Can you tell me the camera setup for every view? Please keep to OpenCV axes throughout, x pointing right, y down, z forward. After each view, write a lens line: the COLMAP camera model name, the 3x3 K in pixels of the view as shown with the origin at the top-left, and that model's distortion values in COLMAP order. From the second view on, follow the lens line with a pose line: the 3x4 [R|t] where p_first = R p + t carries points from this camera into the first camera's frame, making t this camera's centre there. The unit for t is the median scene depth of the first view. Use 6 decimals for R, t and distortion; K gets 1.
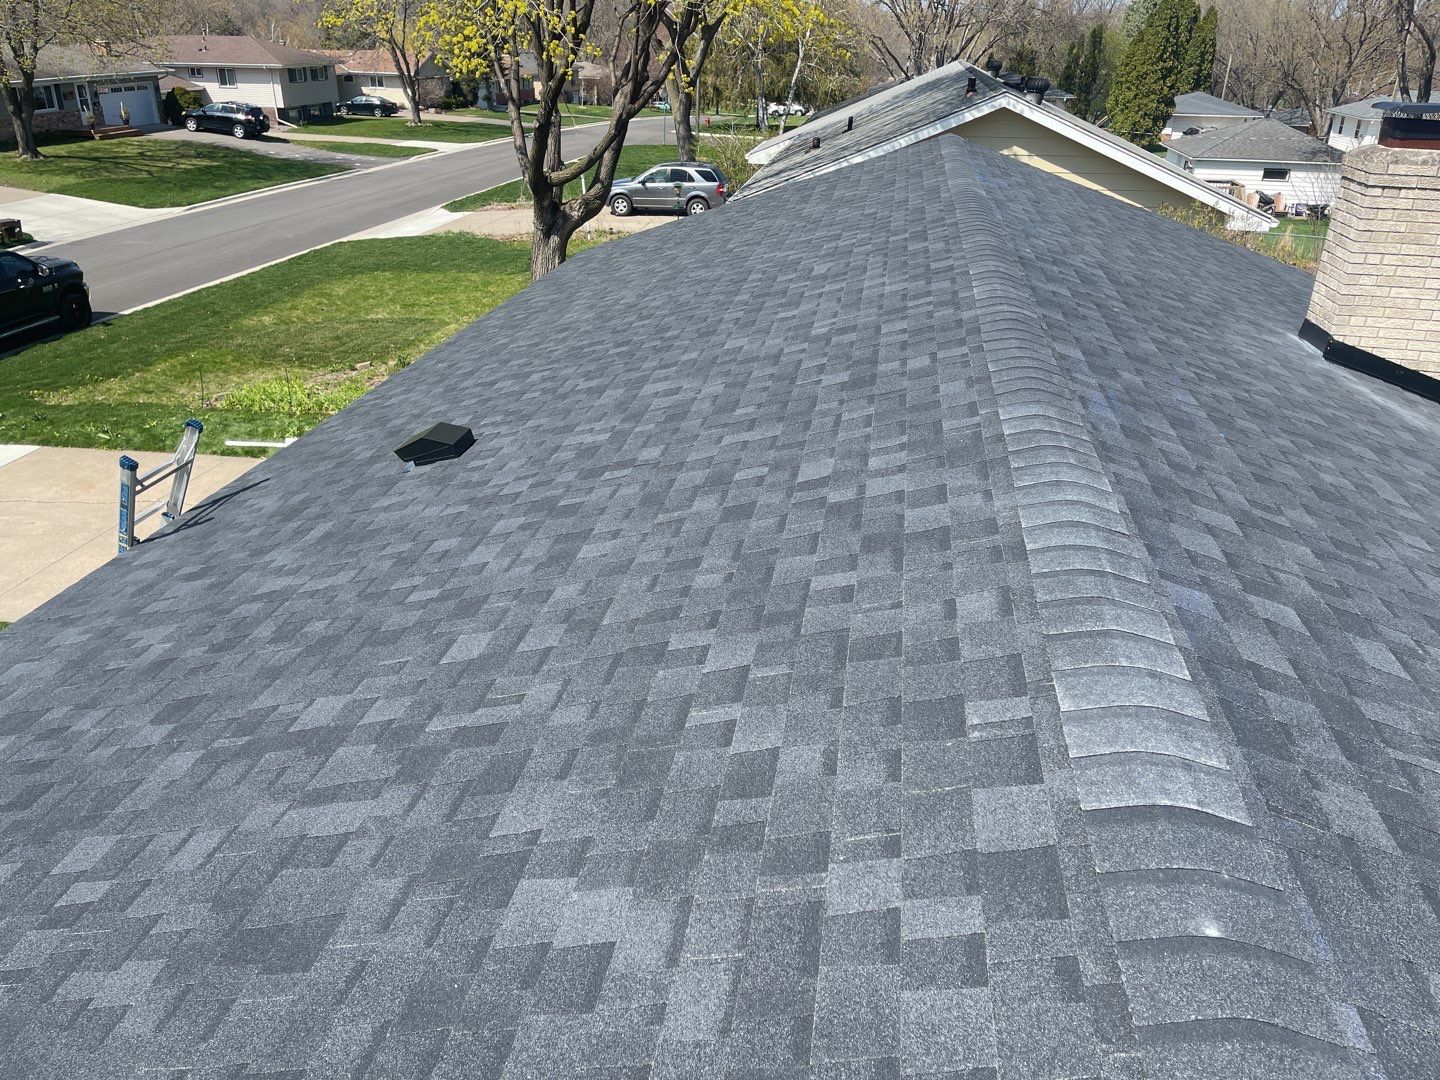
lens RADIAL K [[1198.1, 0, 730.8], [0, 1198.1, 501.3], [0, 0, 1]] dist [0.010494, -0.003707]
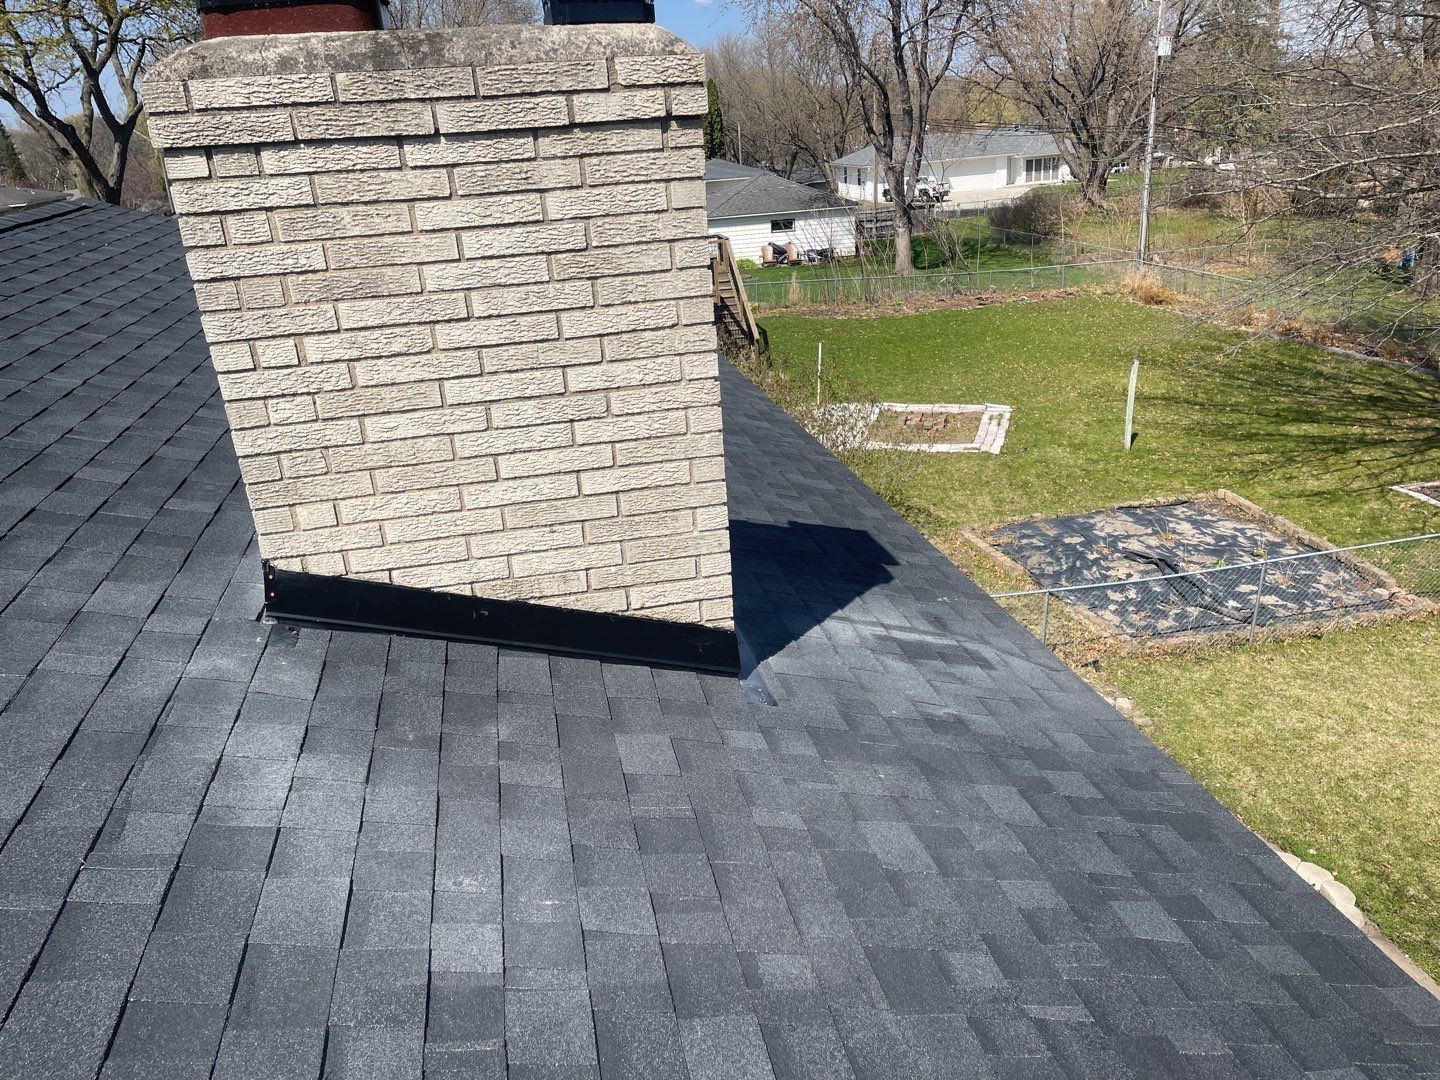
lens RADIAL K [[1198.1, 0, 730.8], [0, 1198.1, 501.3], [0, 0, 1]] dist [0.010494, -0.003707]
pose [[0.933865, -0.190762, 0.302499, 0.523021], [0.212363, 0.976377, -0.039877, -0.110355], [-0.287746, 0.101479, 0.952315, 0.598821]]
